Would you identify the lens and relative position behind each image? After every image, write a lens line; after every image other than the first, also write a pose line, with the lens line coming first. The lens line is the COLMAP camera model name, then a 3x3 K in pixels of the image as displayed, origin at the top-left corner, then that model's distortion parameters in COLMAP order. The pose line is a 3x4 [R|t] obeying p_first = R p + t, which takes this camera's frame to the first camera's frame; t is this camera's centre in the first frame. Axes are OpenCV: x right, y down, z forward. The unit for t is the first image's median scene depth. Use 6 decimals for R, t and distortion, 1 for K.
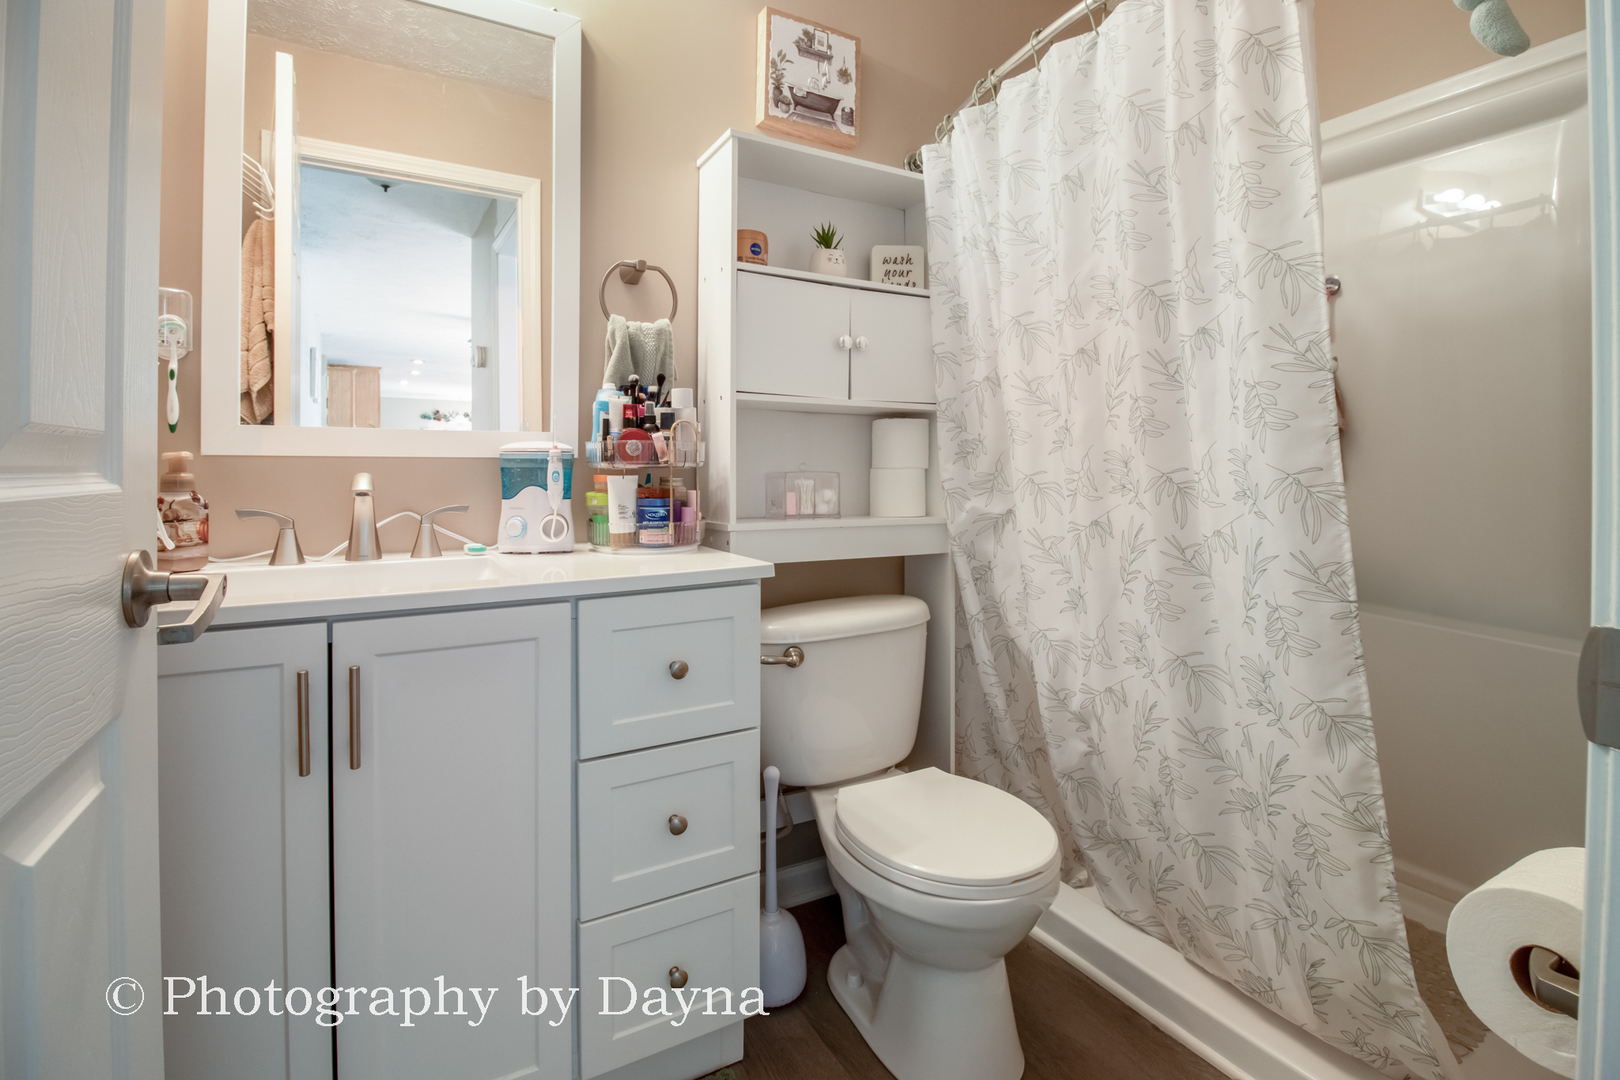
lens RADIAL K [[776.0, 0, 813.9], [0, 776.0, 460.9], [0, 0, 1]] dist [-0.002996, -0.012399]
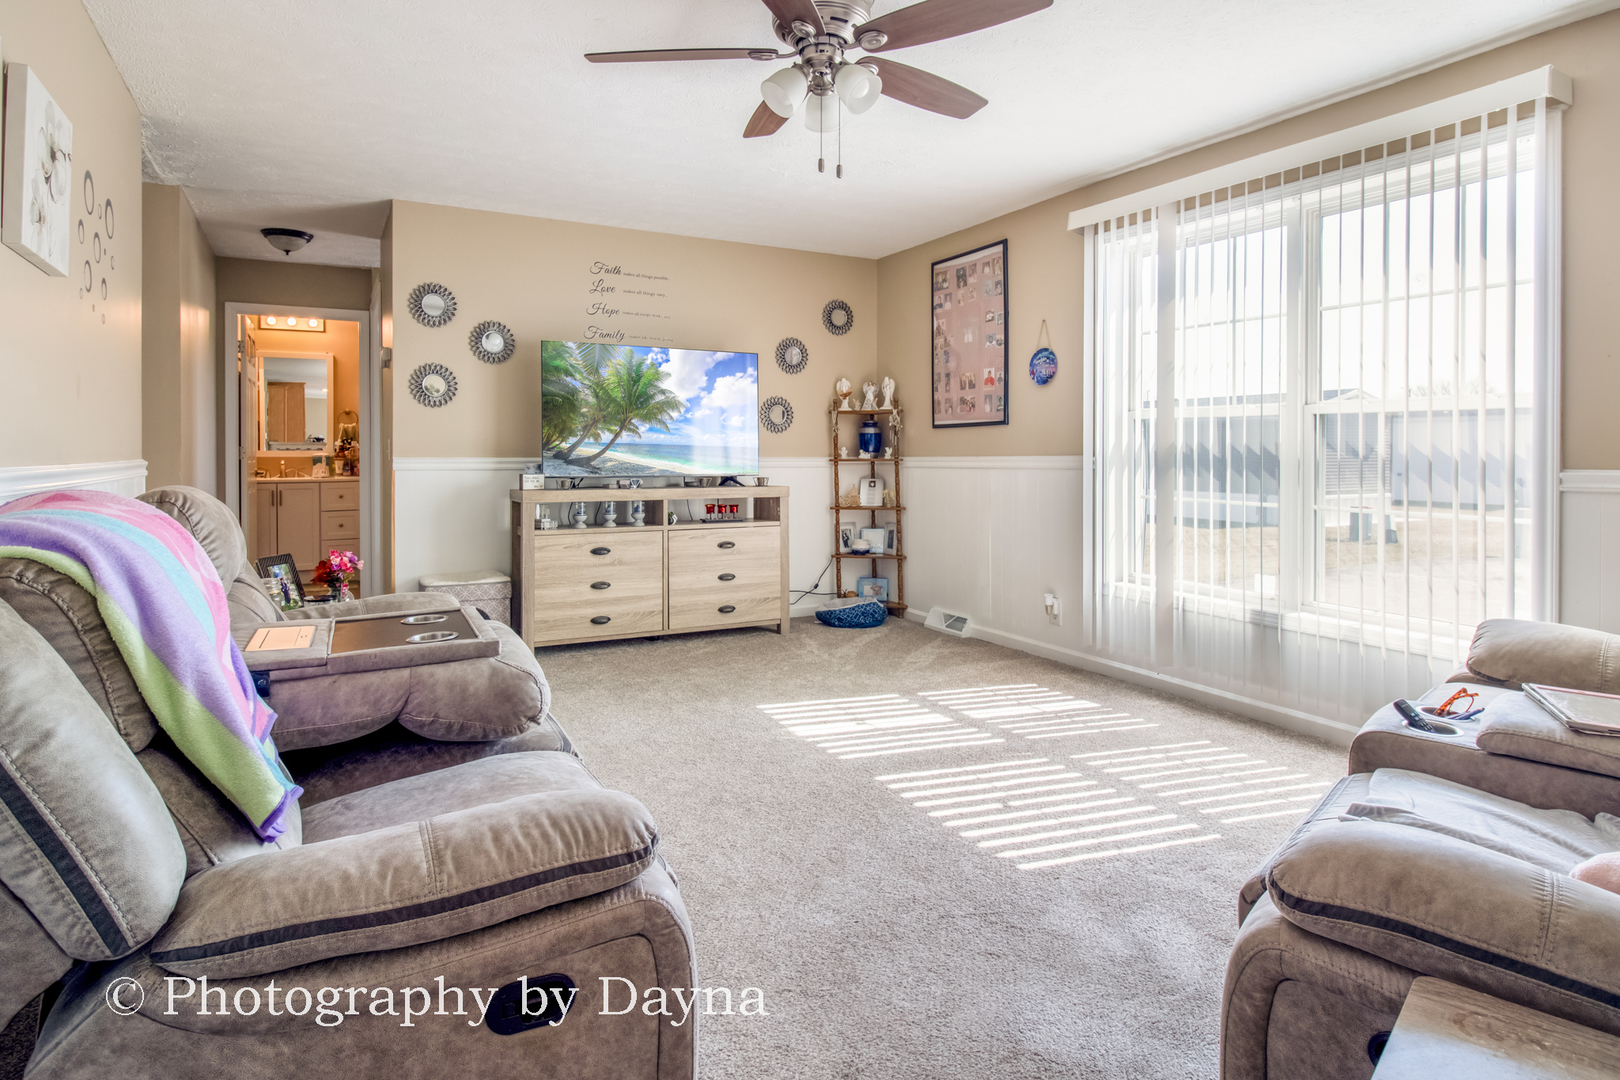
lens RADIAL K [[898.2, 0, 817.9], [0, 898.2, 466.3], [0, 0, 1]] dist [0.005935, -0.015239]
pose [[0.999978, -0.001488, -0.006428, 2.614904], [0.001628, 0.999760, 0.021844, -0.058774], [0.006394, -0.021854, 0.999741, -4.291126]]
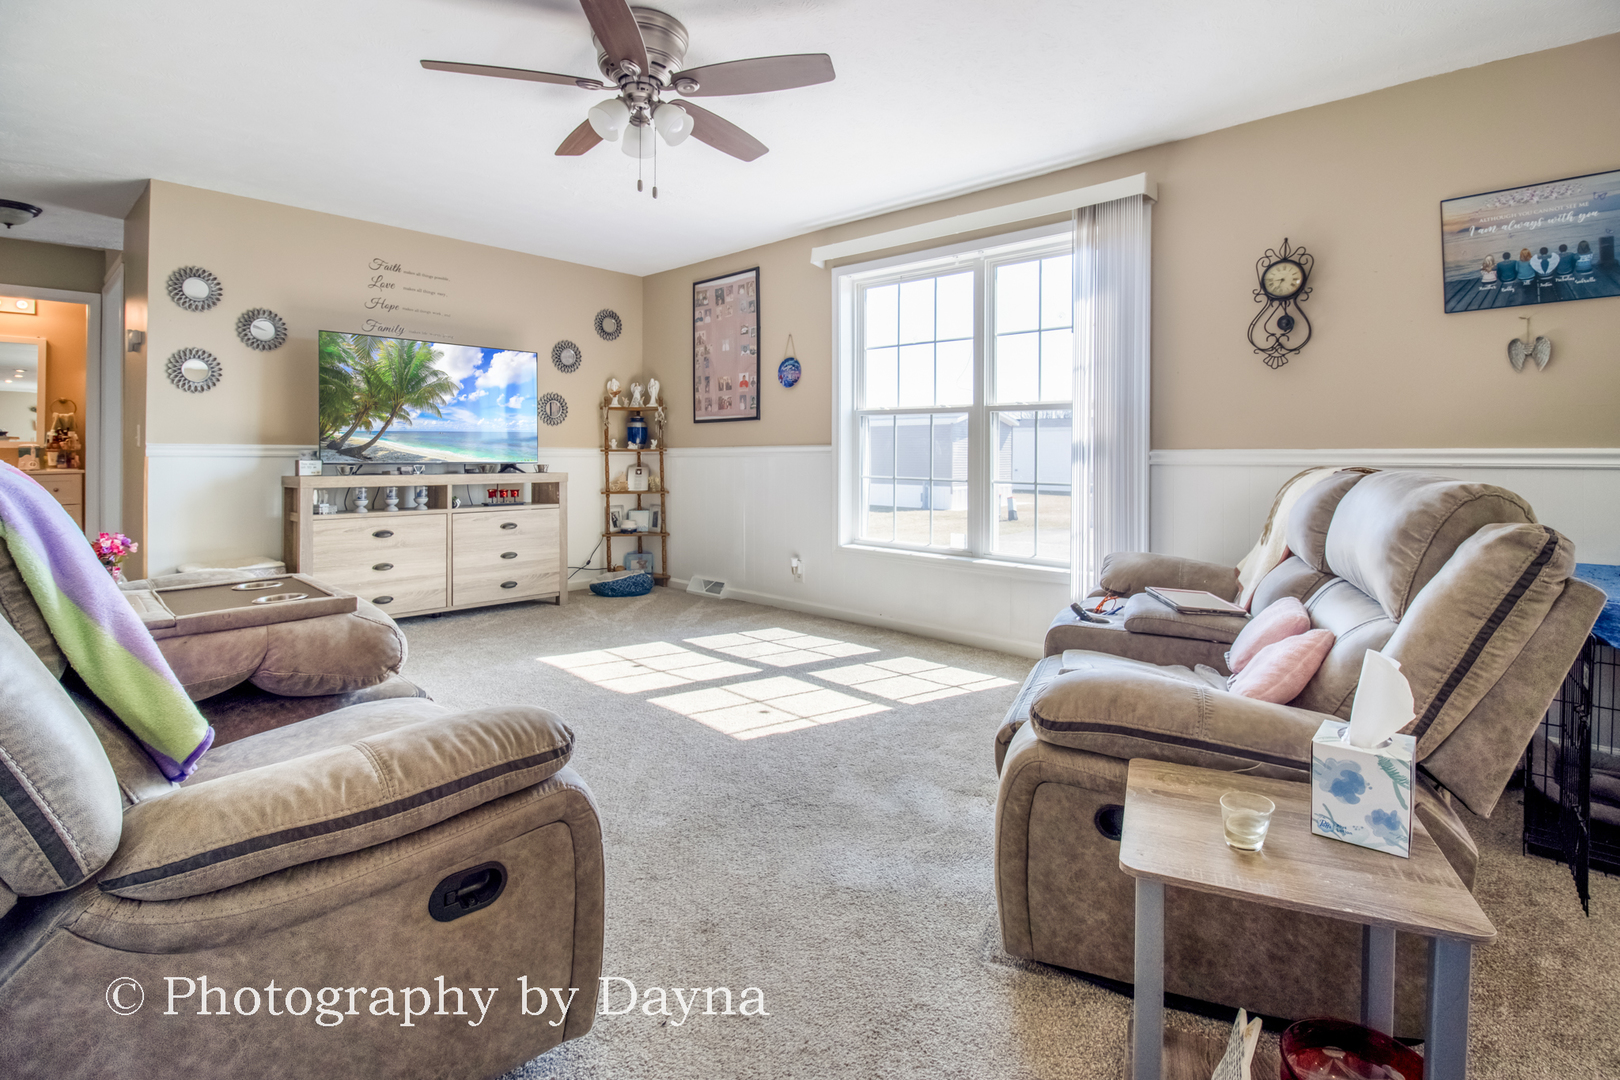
lens RADIAL K [[776.0, 0, 813.9], [0, 776.0, 460.9], [0, 0, 1]] dist [-0.002996, -0.012399]
pose [[0.950118, -0.001808, 0.311884, 2.440640], [-0.002989, 0.999884, 0.014904, -0.007433], [-0.311875, -0.015093, 0.950003, -4.342656]]
